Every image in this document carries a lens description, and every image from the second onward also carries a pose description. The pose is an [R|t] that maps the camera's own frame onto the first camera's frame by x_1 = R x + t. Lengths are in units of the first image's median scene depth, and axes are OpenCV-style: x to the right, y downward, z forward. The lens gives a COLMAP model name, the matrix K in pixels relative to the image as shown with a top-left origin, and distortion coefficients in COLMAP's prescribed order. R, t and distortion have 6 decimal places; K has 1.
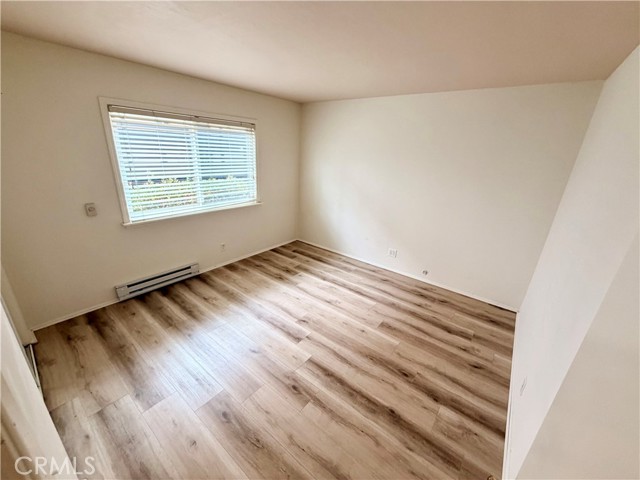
lens RADIAL K [[256.1, 0, 318.6], [0, 256.1, 243.3], [0, 0, 1]] dist [-0.010127, -0.000141]
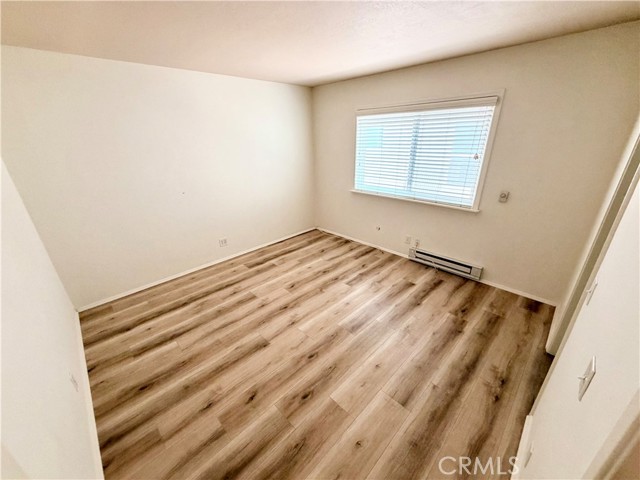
lens RADIAL K [[256.1, 0, 319.6], [0, 256.1, 238.5], [0, 0, 1]] dist [-0.010127, -0.000141]
pose [[-0.115968, 0.333811, -0.935479, 0.485025], [-0.324947, 0.877255, 0.353317, -0.187343], [0.938595, 0.344955, 0.006738, 0.570014]]
